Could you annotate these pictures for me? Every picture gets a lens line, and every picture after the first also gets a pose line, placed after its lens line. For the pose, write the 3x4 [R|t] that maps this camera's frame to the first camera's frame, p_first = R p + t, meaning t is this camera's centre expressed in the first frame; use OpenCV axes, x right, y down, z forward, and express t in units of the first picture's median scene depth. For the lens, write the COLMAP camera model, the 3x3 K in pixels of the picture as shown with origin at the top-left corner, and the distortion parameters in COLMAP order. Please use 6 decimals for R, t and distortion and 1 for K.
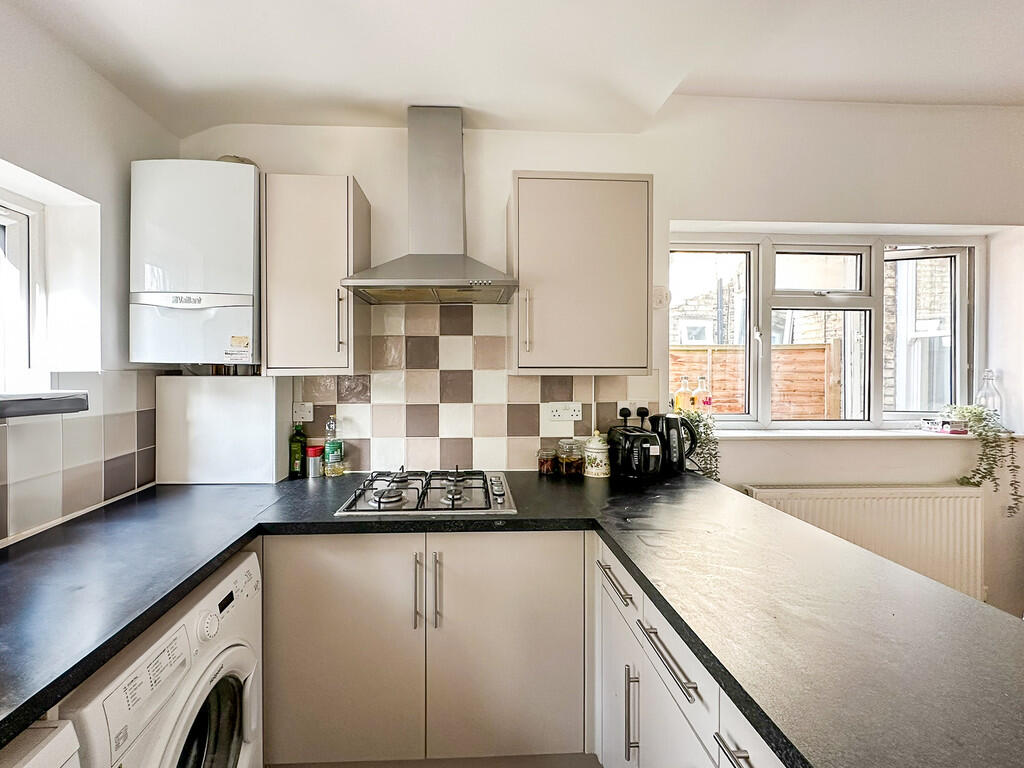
lens RADIAL K [[410.7, 0, 502.5], [0, 410.7, 381.2], [0, 0, 1]] dist [-0.001463, 0.000206]
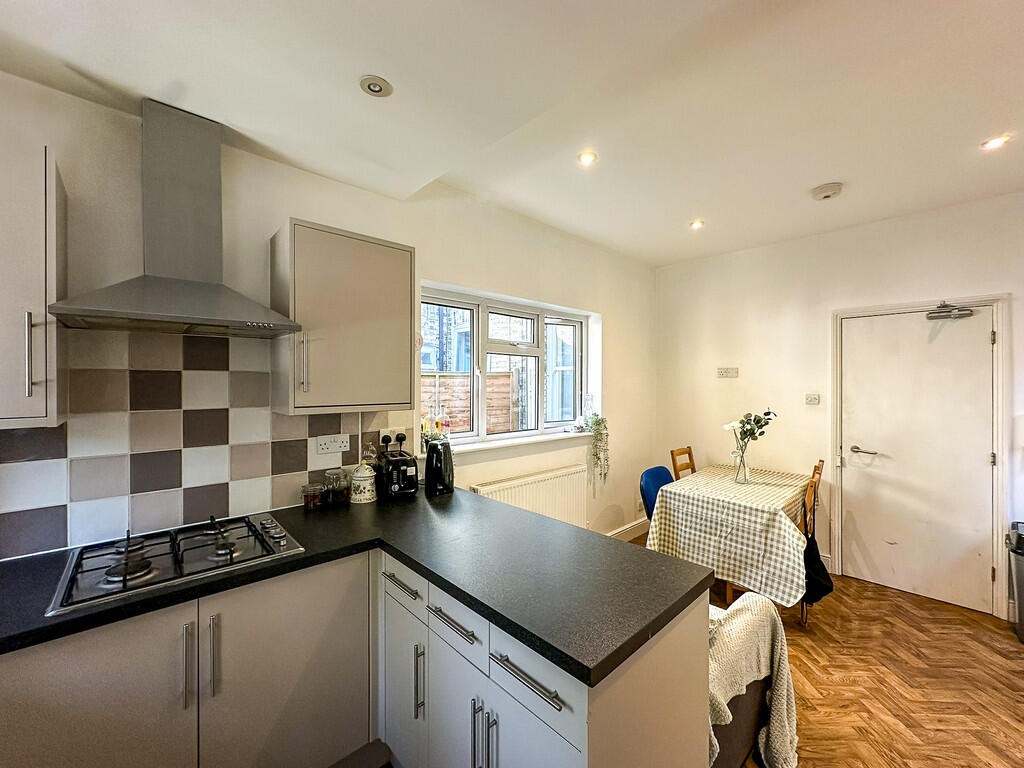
lens RADIAL K [[410.7, 0, 518.9], [0, 410.7, 383.5], [0, 0, 1]] dist [-0.001463, 0.000206]
pose [[0.754171, 0.003465, 0.656669, -0.185426], [0.002075, 0.999969, -0.007660, -0.074091], [-0.656675, 0.007140, 0.754140, -0.117640]]
